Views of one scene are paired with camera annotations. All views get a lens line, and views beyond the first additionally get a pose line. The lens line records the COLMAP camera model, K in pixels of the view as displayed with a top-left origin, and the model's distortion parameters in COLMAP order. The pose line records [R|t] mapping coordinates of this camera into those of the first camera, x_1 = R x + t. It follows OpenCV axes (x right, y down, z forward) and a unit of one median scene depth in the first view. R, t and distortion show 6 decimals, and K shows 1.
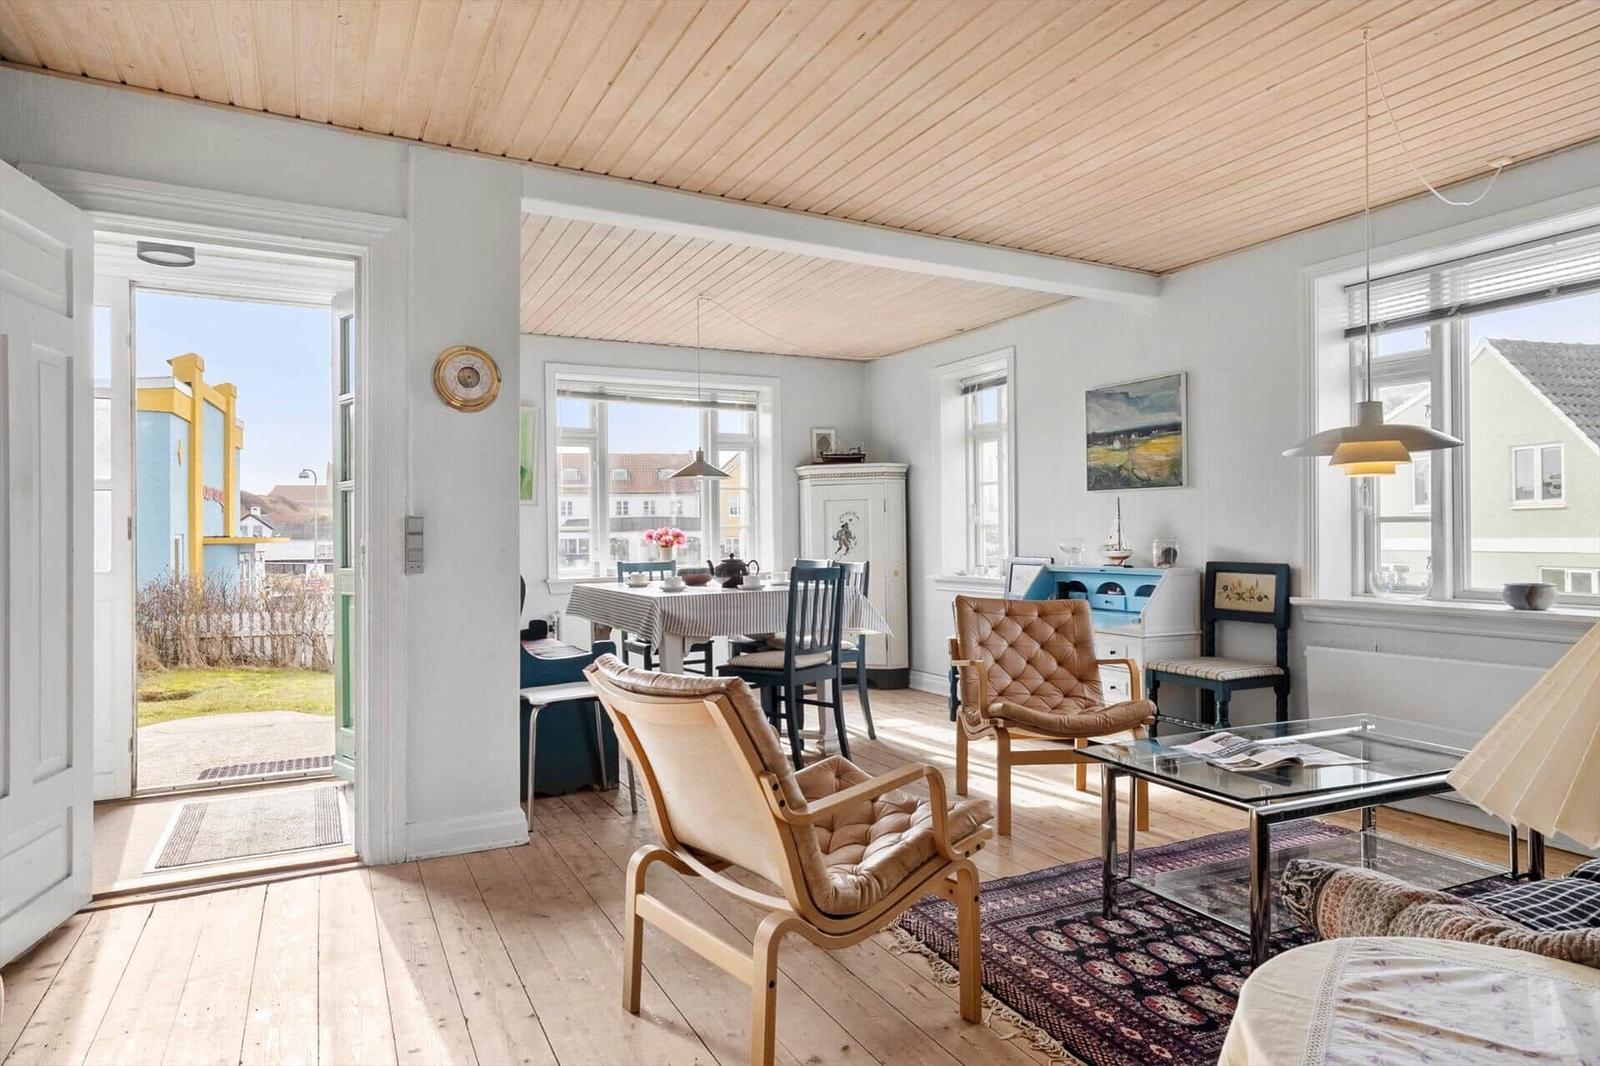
lens RADIAL K [[969.9, 0, 800.0], [0, 969.9, 533.0], [0, 0, 1]] dist [0.000933, 0.000373]
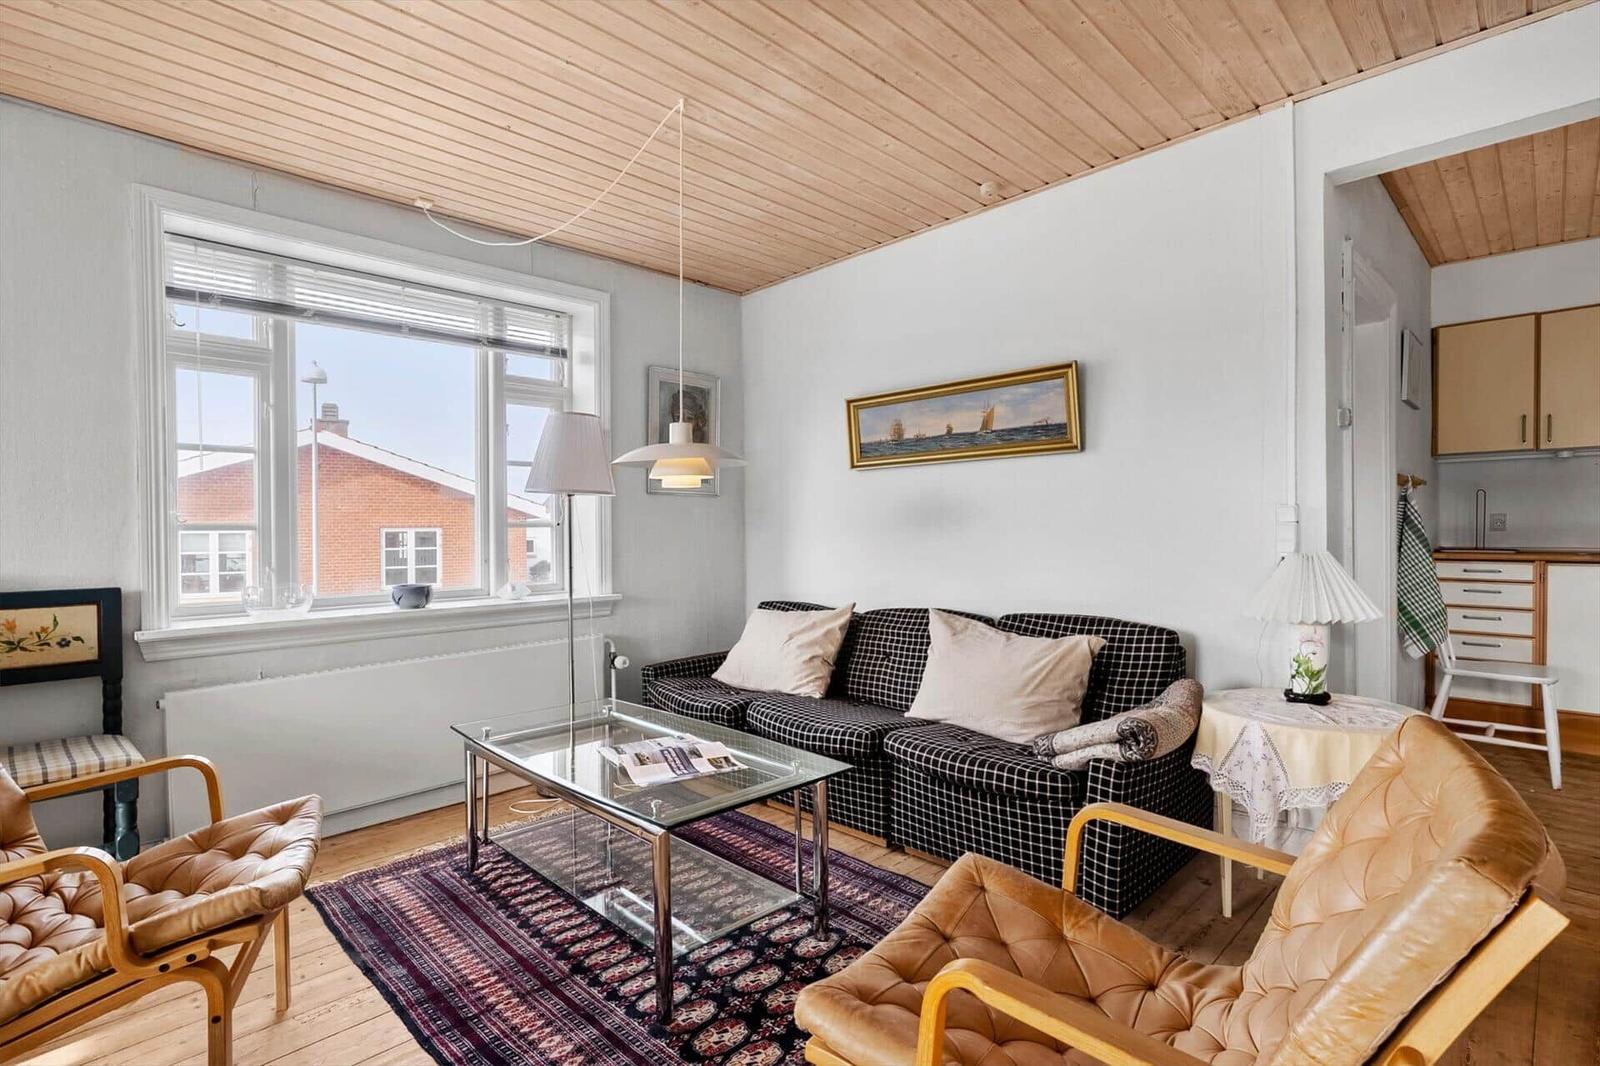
lens RADIAL K [[798.0, 0, 800.0], [0, 798.0, 533.0], [0, 0, 1]] dist [0.001897, 0.000228]
pose [[-0.336315, 0.009012, 0.941706, -0.291764], [0.016396, 0.999859, -0.003713, 0.003102], [-0.941607, 0.014191, -0.336415, 0.968874]]
